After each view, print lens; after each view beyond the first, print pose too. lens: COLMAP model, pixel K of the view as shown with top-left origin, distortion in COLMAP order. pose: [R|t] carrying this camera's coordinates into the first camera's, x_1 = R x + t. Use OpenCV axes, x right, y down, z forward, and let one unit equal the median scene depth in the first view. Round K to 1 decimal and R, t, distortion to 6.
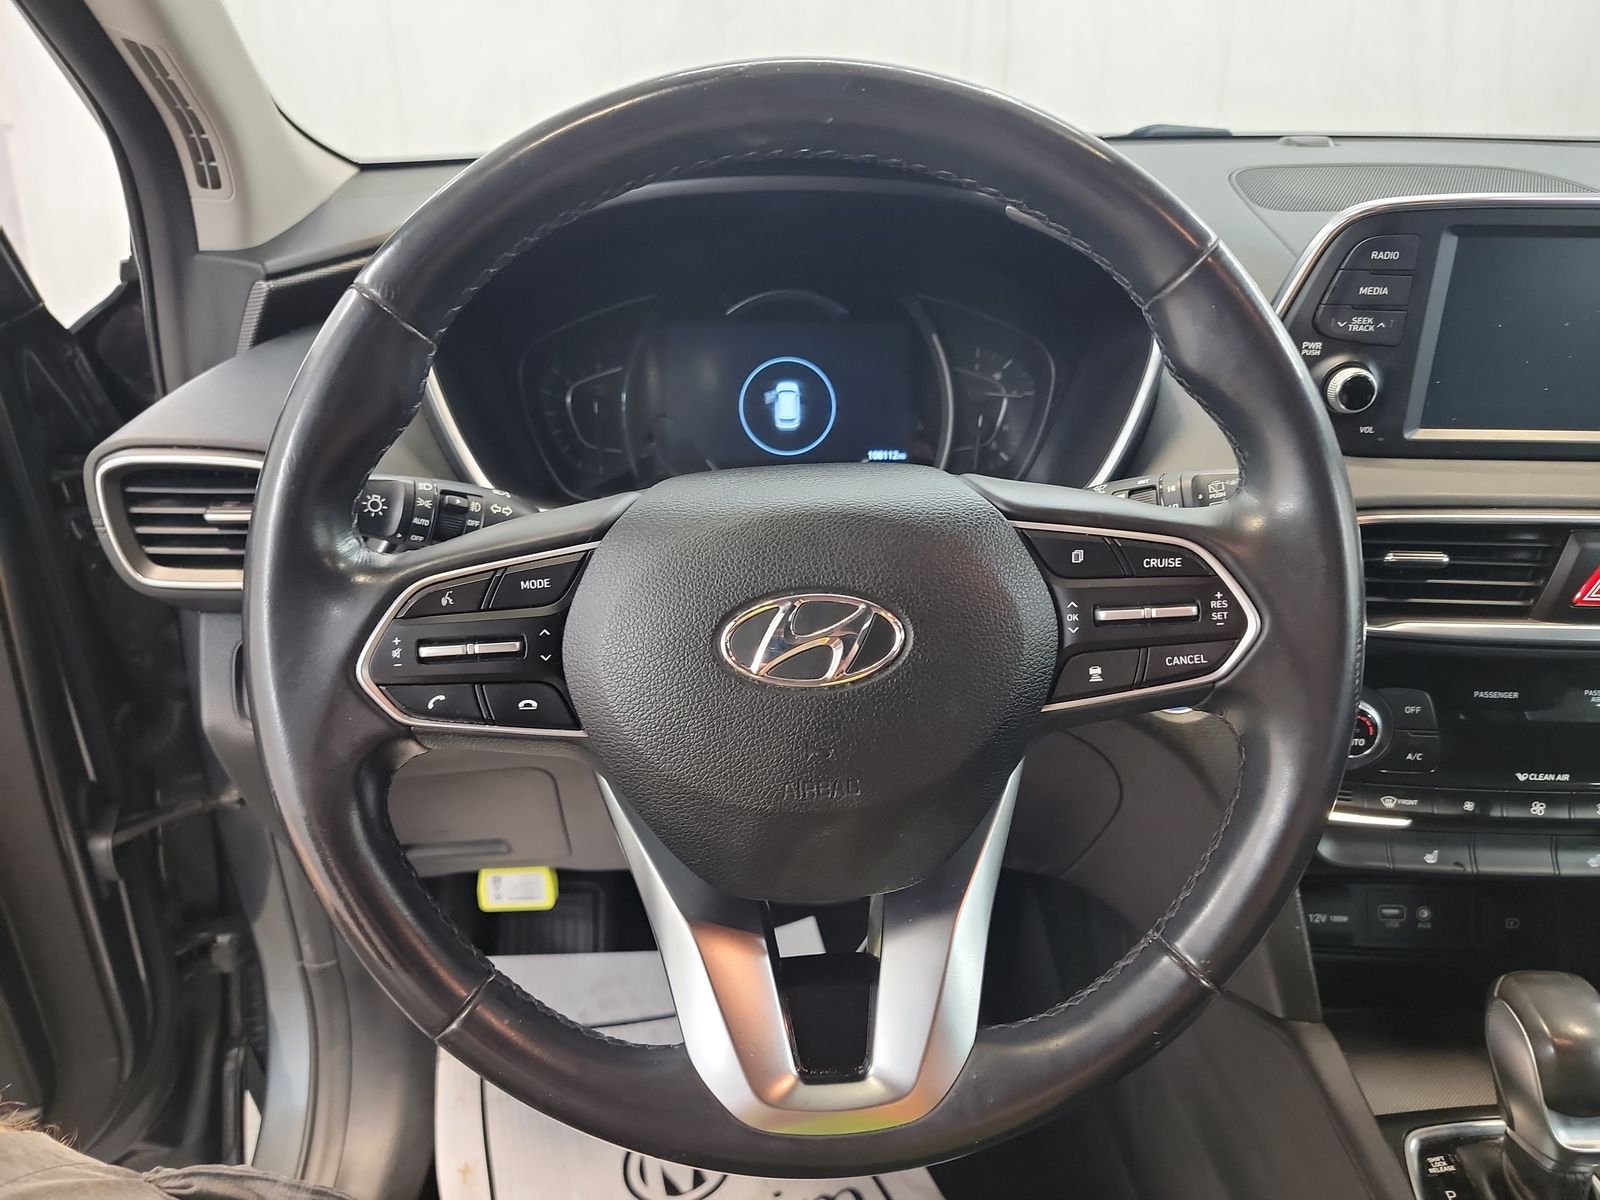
lens RADIAL K [[1129.4, 0, 792.7], [0, 1129.4, 610.9], [0, 0, 1]] dist [0.013403, -0.025566]
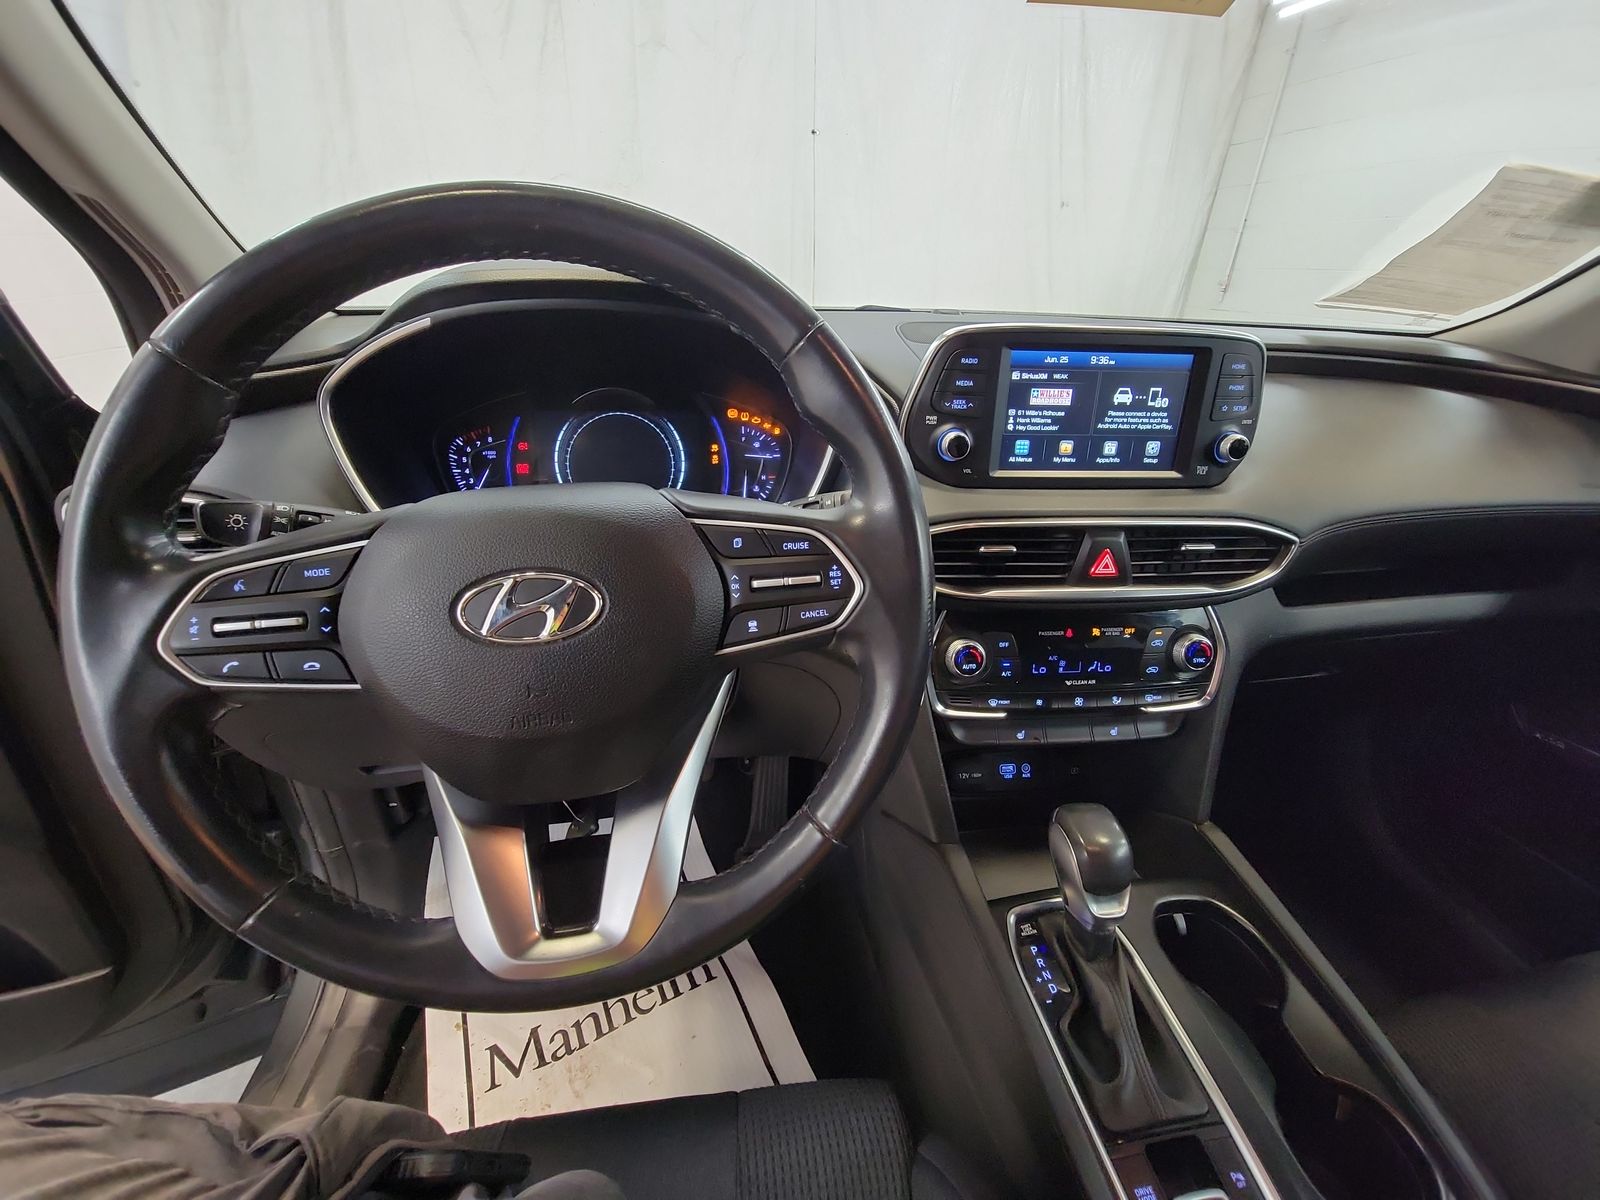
lens RADIAL K [[645.5, 0, 805.0], [0, 645.5, 588.7], [0, 0, 1]] dist [-0.019102, -0.000048]
pose [[0.990339, -0.030403, 0.135292, 0.217518], [0.033901, 0.999146, -0.023628, 0.029480], [-0.134458, 0.027986, 0.990524, 0.188259]]
